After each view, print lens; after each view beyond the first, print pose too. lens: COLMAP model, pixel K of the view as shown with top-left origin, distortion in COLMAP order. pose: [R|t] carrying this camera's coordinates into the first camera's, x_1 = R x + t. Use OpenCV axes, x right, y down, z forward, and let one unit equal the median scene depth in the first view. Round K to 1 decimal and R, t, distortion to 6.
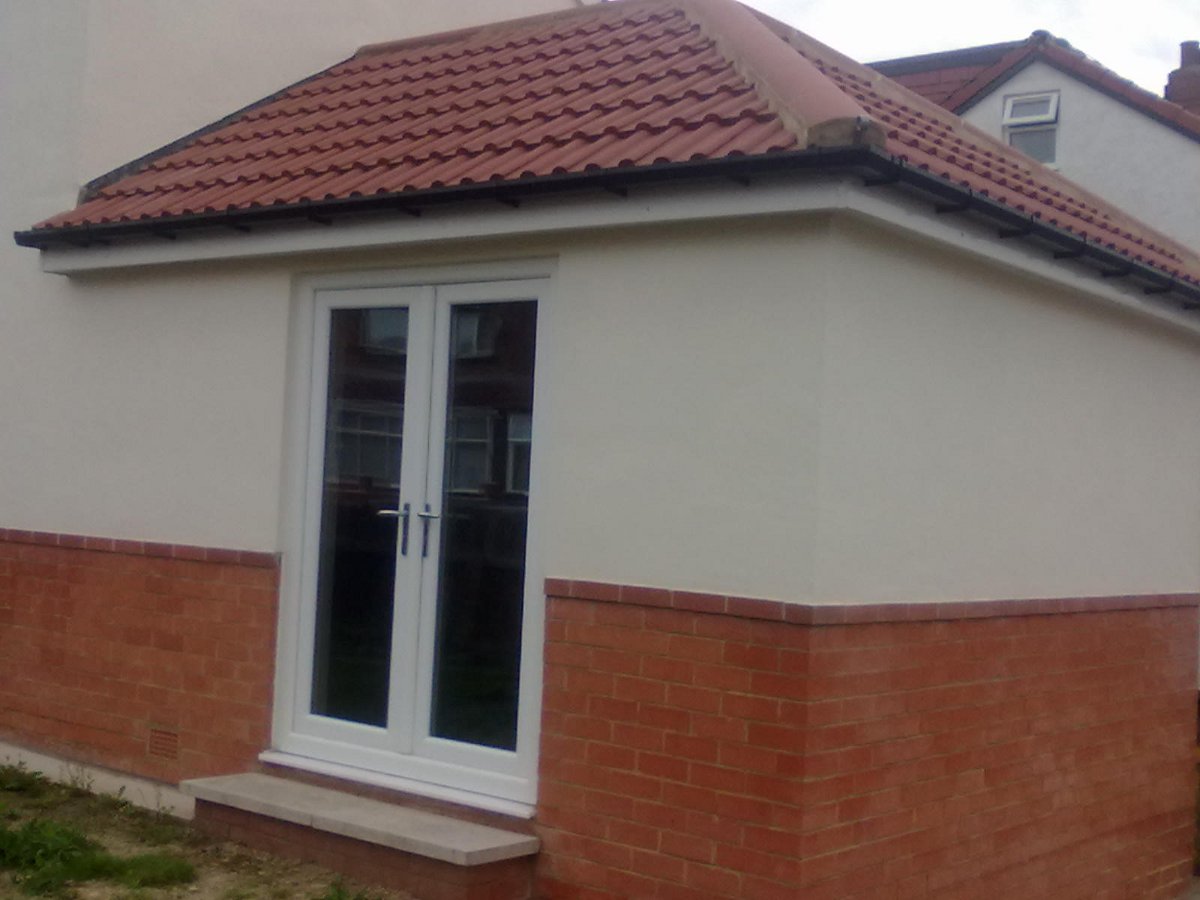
lens RADIAL K [[1347.2, 0, 599.5], [0, 1347.2, 404.3], [0, 0, 1]] dist [0.021287, -0.047675]
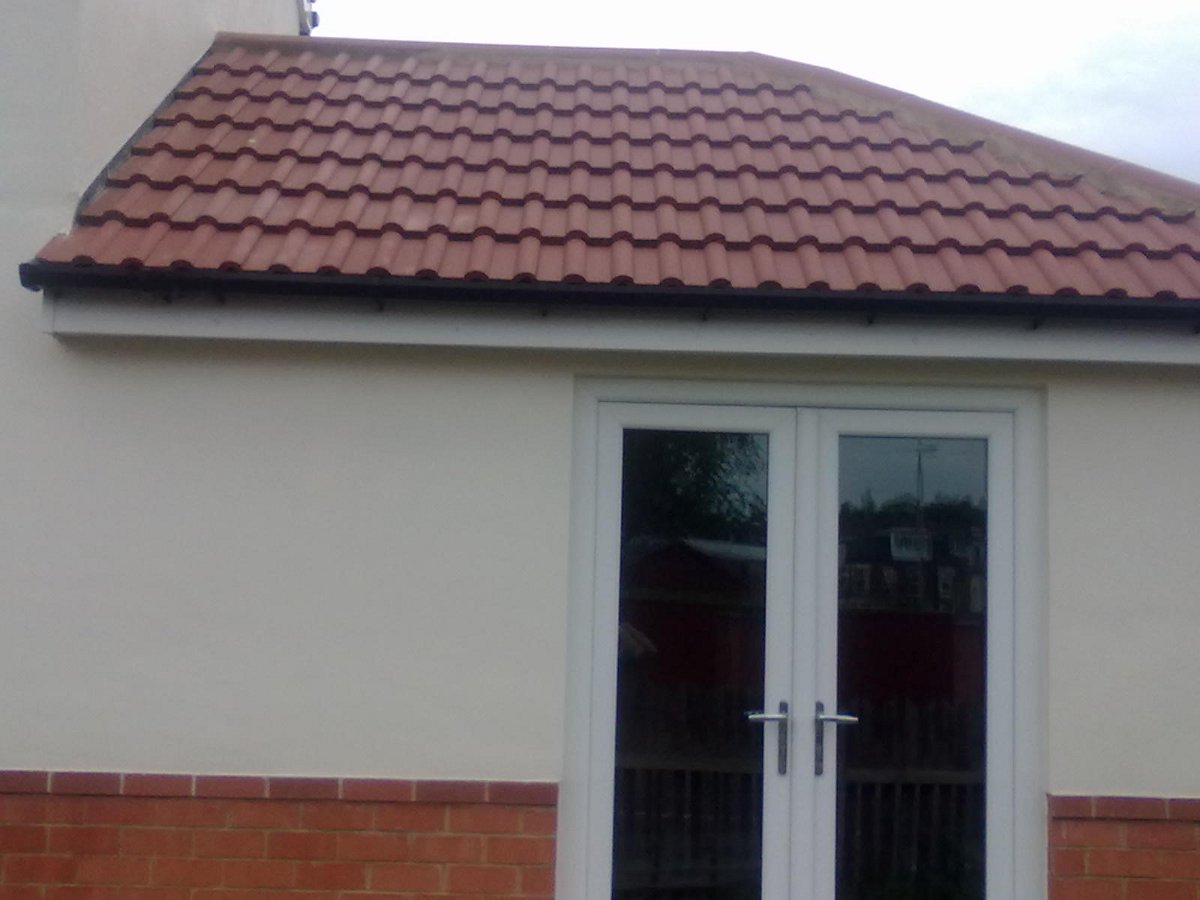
lens RADIAL K [[1347.2, 0, 599.5], [0, 1347.2, 404.3], [0, 0, 1]] dist [0.021287, -0.047675]
pose [[0.831120, 0.079535, 0.550375, -0.598034], [-0.020383, 0.993411, -0.112778, -0.002770], [-0.555719, 0.082514, 0.827266, 0.399940]]
